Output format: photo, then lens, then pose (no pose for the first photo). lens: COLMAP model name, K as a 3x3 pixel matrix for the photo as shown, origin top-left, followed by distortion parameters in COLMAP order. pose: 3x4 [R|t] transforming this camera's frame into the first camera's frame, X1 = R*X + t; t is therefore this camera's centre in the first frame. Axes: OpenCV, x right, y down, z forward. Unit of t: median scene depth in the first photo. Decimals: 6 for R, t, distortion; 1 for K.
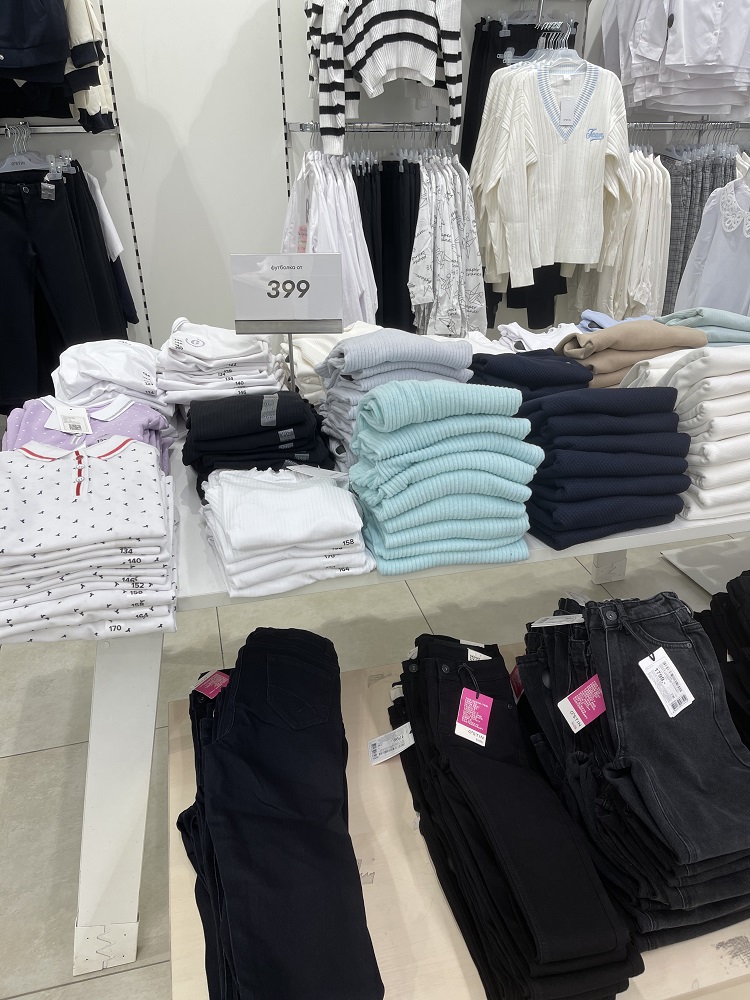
lens RADIAL K [[759.6, 0, 379.4], [0, 759.6, 505.5], [0, 0, 1]] dist [0.006651, -0.003814]
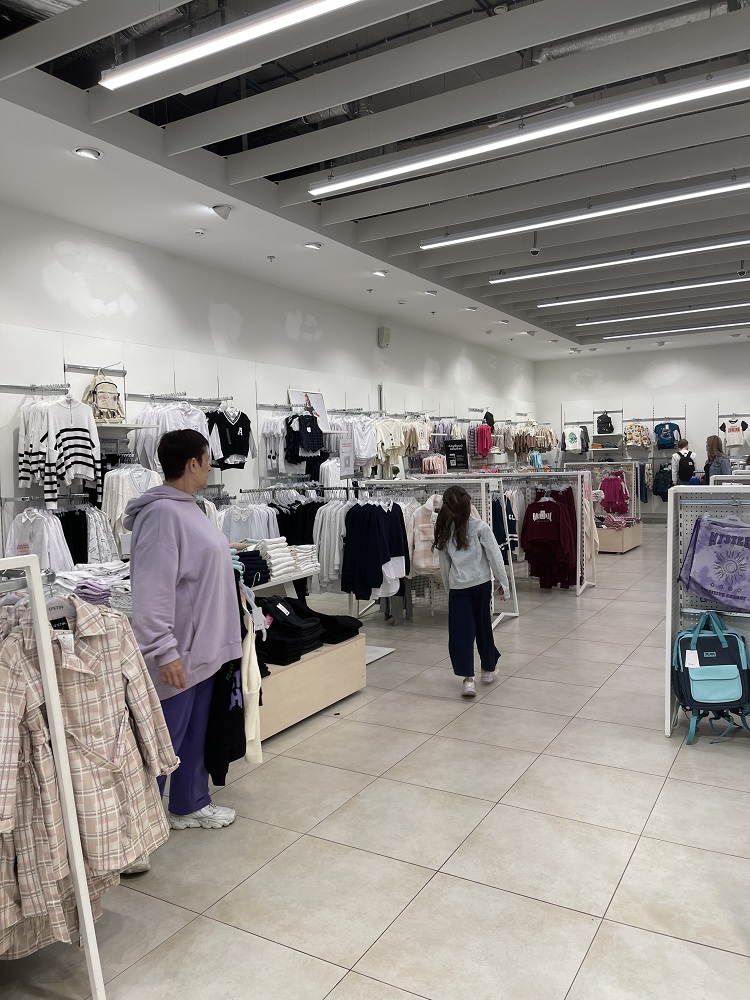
lens RADIAL K [[759.6, 0, 374.9], [0, 759.6, 499.6], [0, 0, 1]] dist [0.006651, -0.003814]
pose [[0.690007, -0.060346, 0.721283, -1.046999], [0.358898, 0.893909, -0.268548, 0.457648], [-0.628556, 0.444167, 0.638462, -1.047063]]
